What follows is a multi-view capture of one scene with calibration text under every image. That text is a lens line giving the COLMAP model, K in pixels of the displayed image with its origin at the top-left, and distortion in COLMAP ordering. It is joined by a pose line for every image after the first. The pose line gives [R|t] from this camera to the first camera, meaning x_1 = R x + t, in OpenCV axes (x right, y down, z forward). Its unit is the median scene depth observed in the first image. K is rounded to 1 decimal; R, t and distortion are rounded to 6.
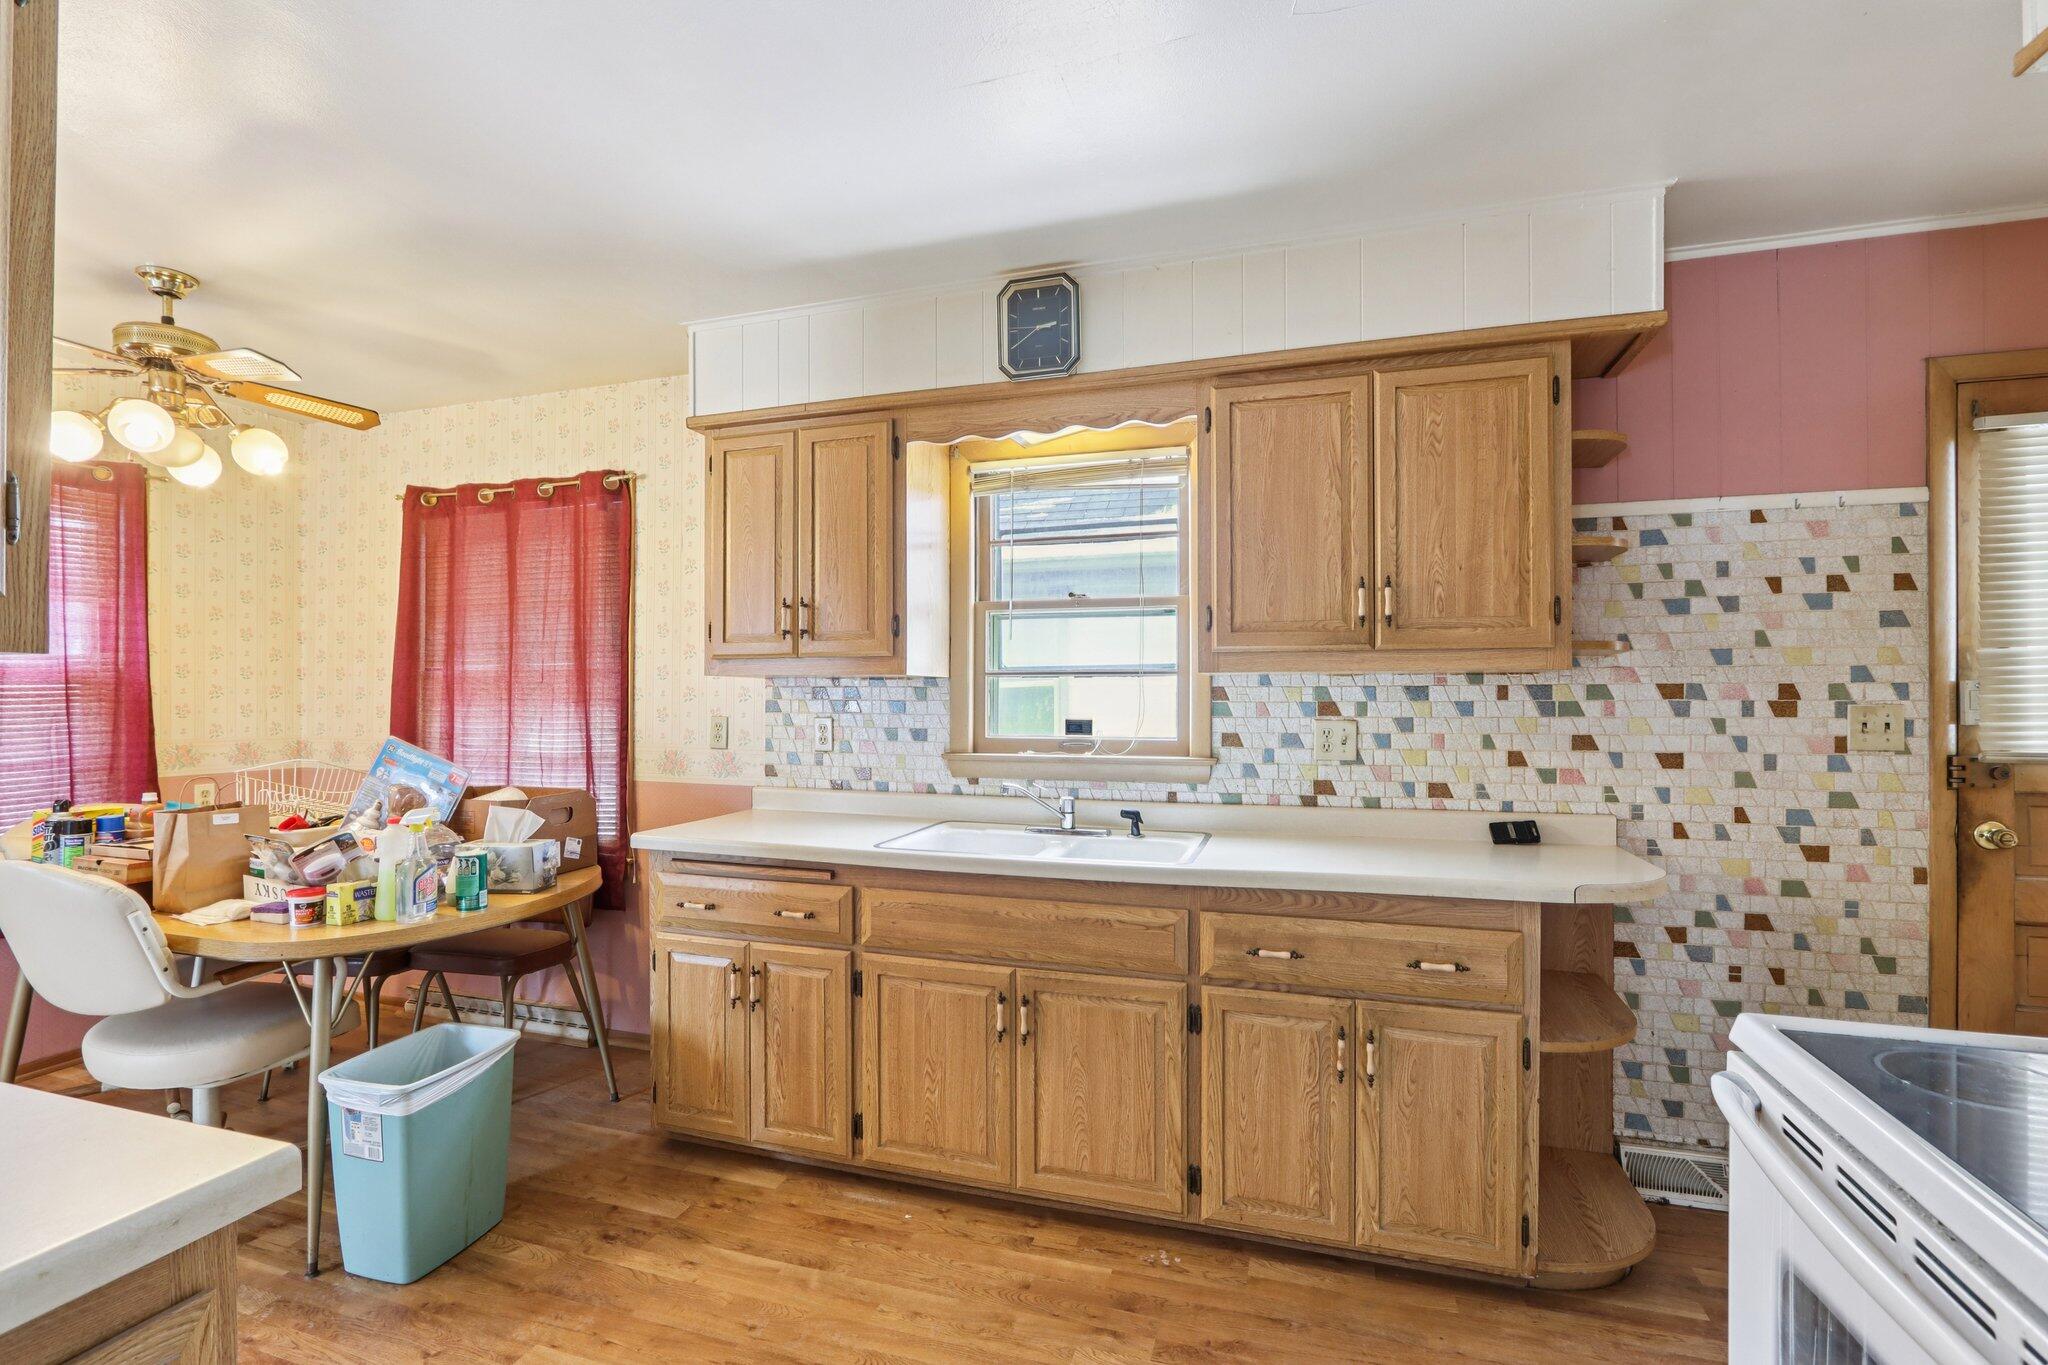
lens RADIAL K [[951.1, 0, 996.4], [0, 951.1, 689.5], [0, 0, 1]] dist [-0.019555, -0.000117]
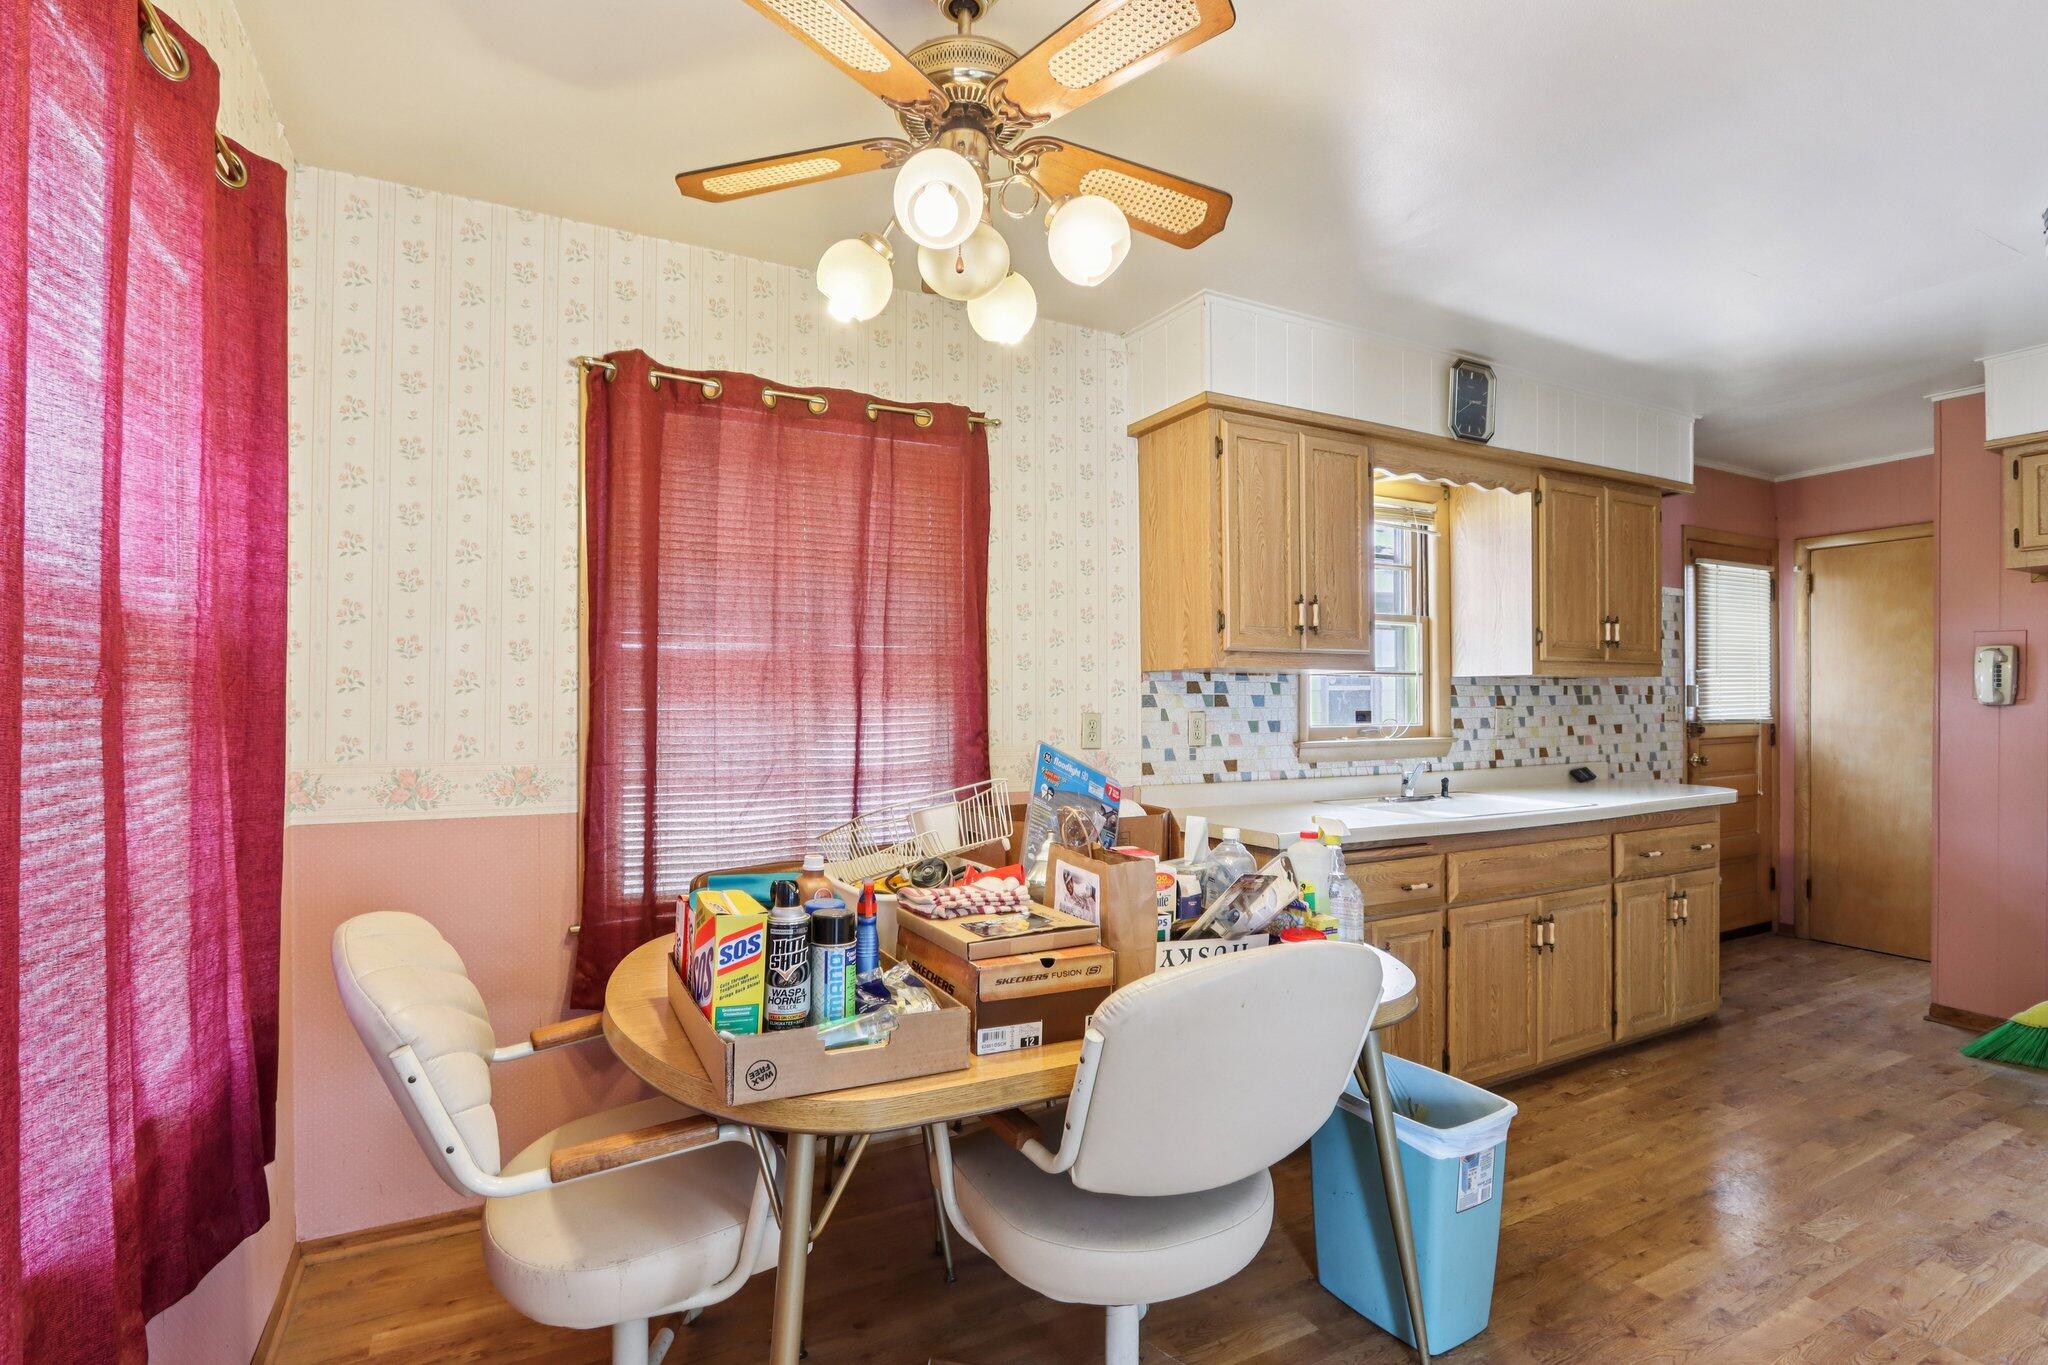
lens RADIAL K [[951.1, 0, 996.4], [0, 951.1, 689.5], [0, 0, 1]] dist [-0.019555, -0.000117]
pose [[0.697533, 0.006197, 0.716526, -1.260268], [-0.005345, 0.999980, -0.003446, 0.012492], [-0.716533, -0.001426, 0.697552, 0.546003]]
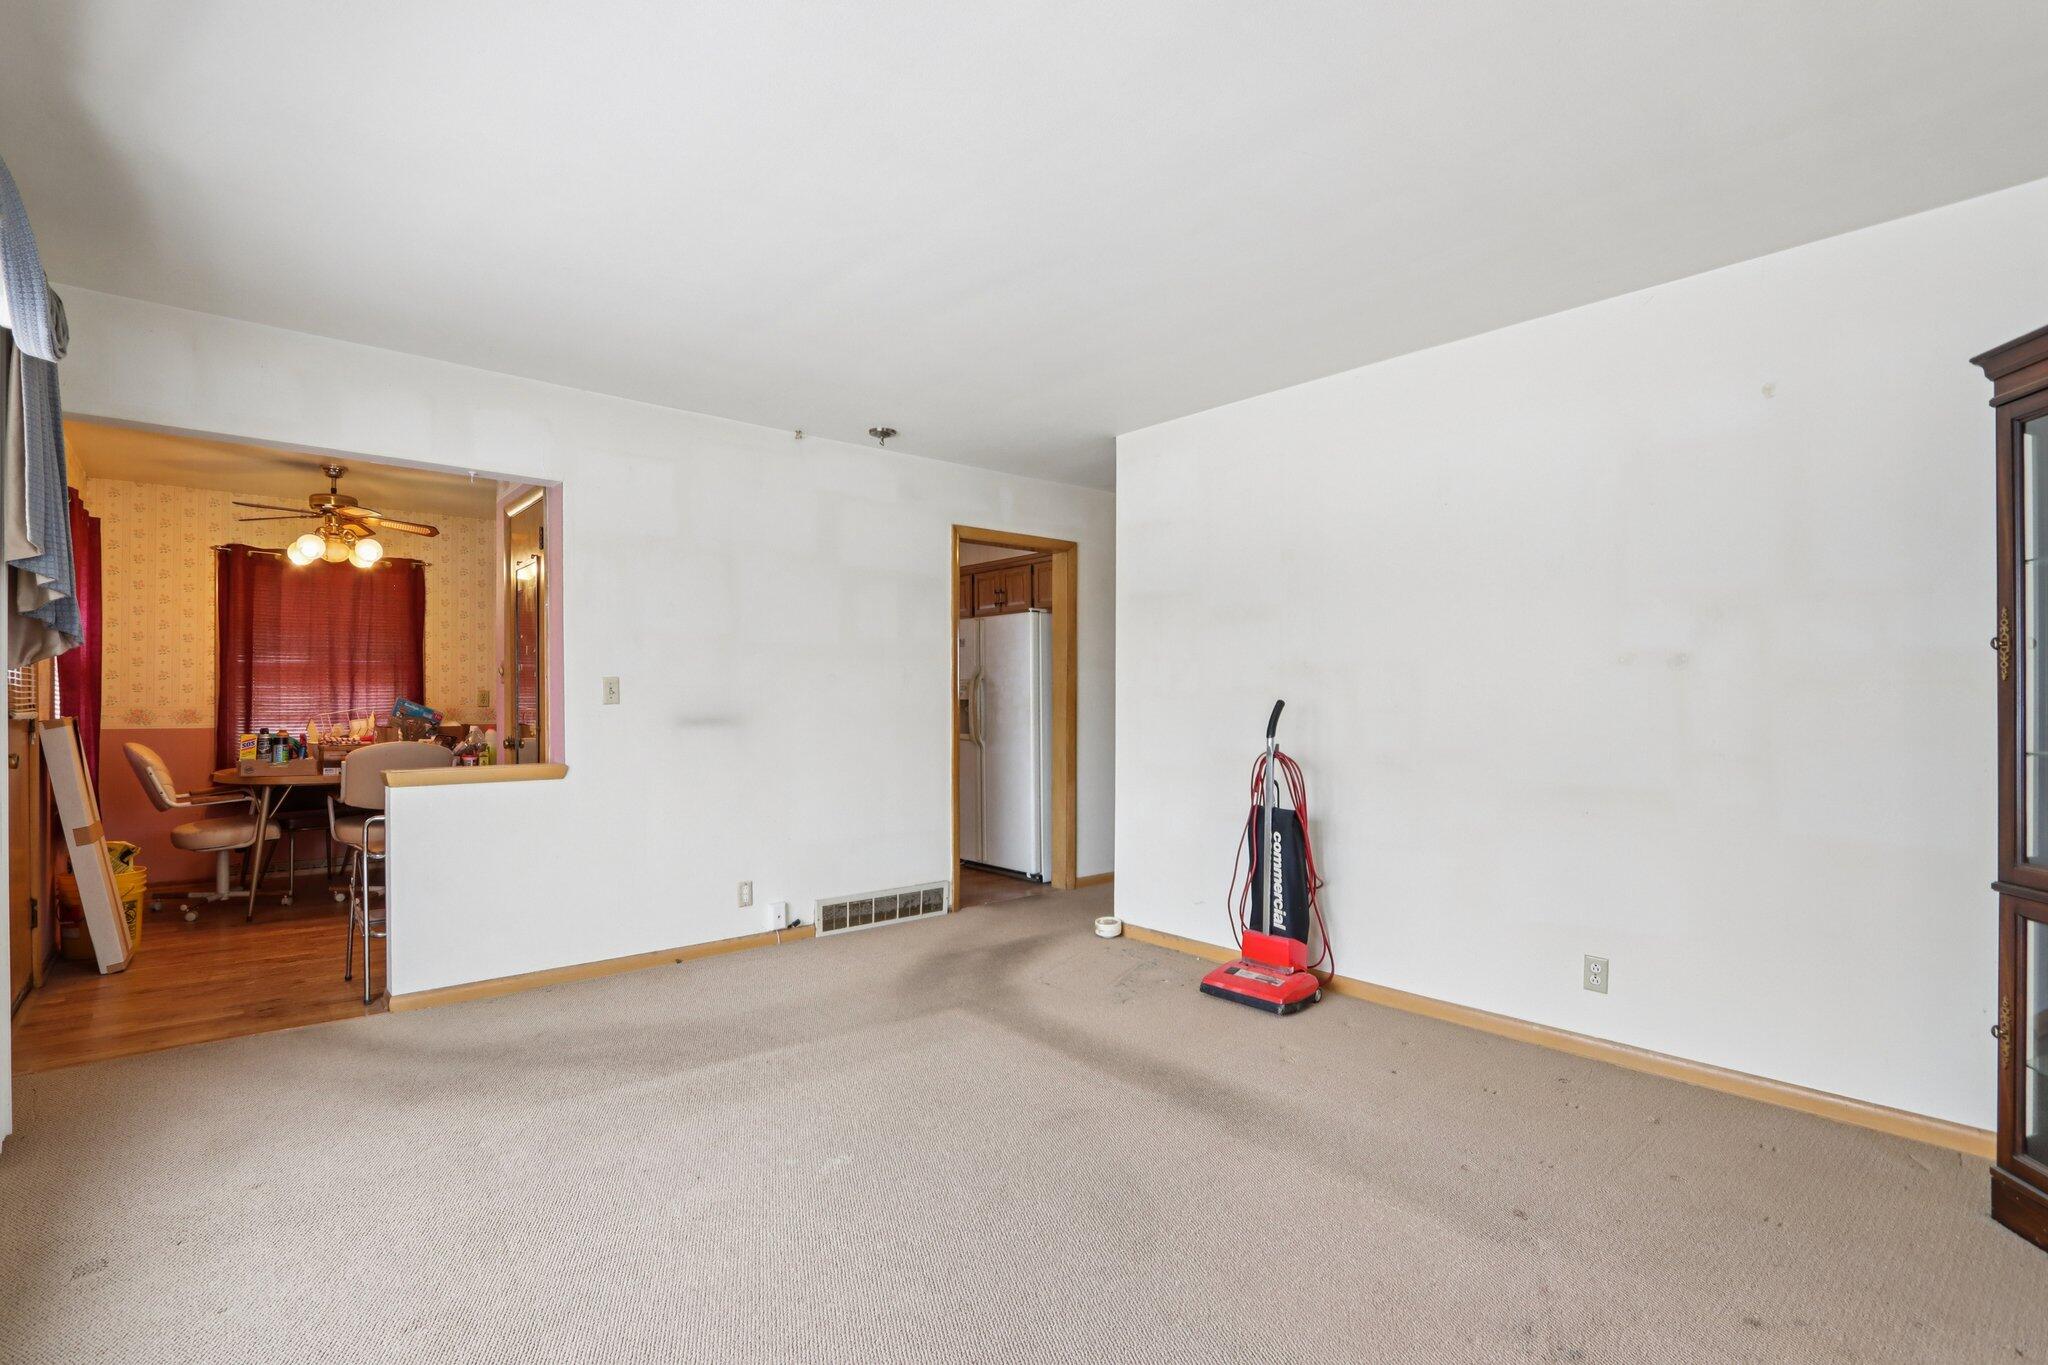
lens RADIAL K [[951.1, 0, 996.4], [0, 951.1, 689.5], [0, 0, 1]] dist [-0.019555, -0.000117]
pose [[0.509121, 0.002679, 0.860691, -1.848657], [-0.009263, 0.999954, 0.002367, 0.013786], [-0.860645, -0.009177, 0.509122, -1.225980]]
